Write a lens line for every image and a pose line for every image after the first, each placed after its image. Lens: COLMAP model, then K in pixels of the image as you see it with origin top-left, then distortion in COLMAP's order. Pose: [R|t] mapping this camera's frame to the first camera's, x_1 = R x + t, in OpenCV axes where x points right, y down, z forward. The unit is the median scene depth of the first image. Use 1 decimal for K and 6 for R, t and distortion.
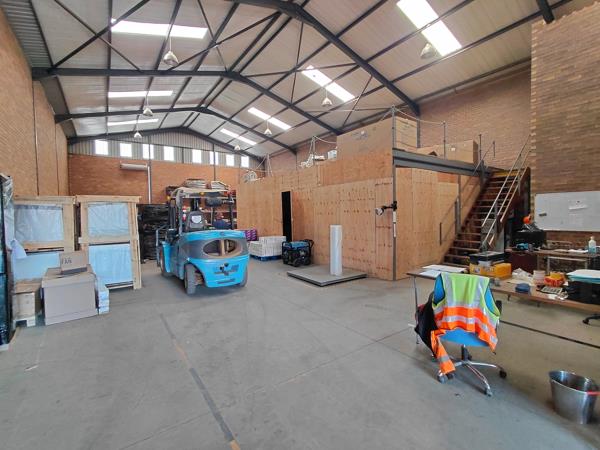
lens RADIAL K [[279.7, 0, 302.1], [0, 279.7, 226.2], [0, 0, 1]] dist [-0.002253, 0.002420]
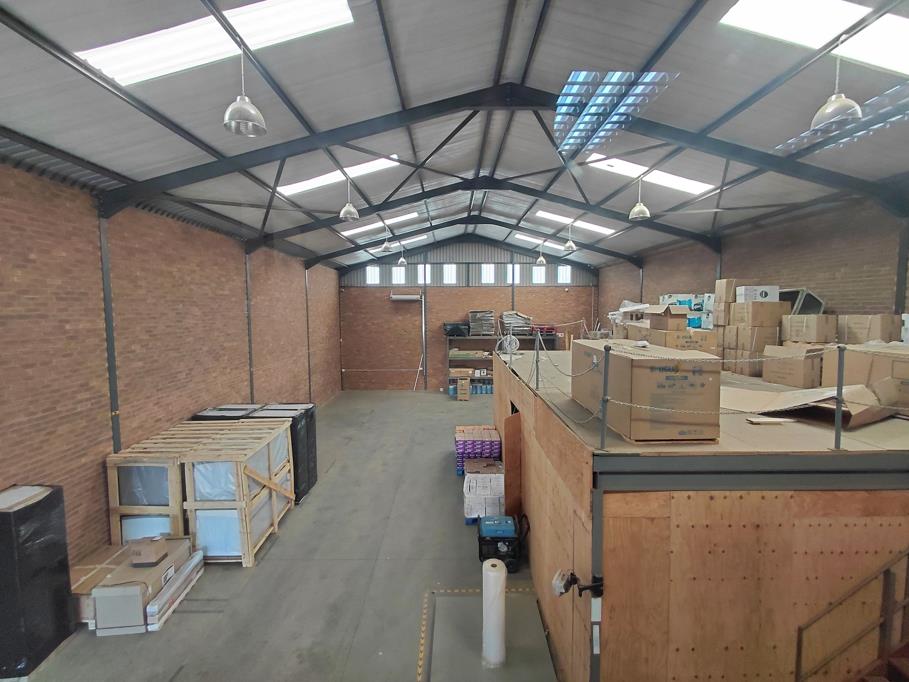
lens RADIAL K [[423.7, 0, 458.6], [0, 423.7, 338.8], [0, 0, 1]] dist [-0.002253, 0.002420]
pose [[0.825836, 0.055472, -0.561176, 0.173617], [-0.034632, 0.998261, 0.047714, -0.162401], [0.562847, -0.019969, 0.826320, 0.128997]]
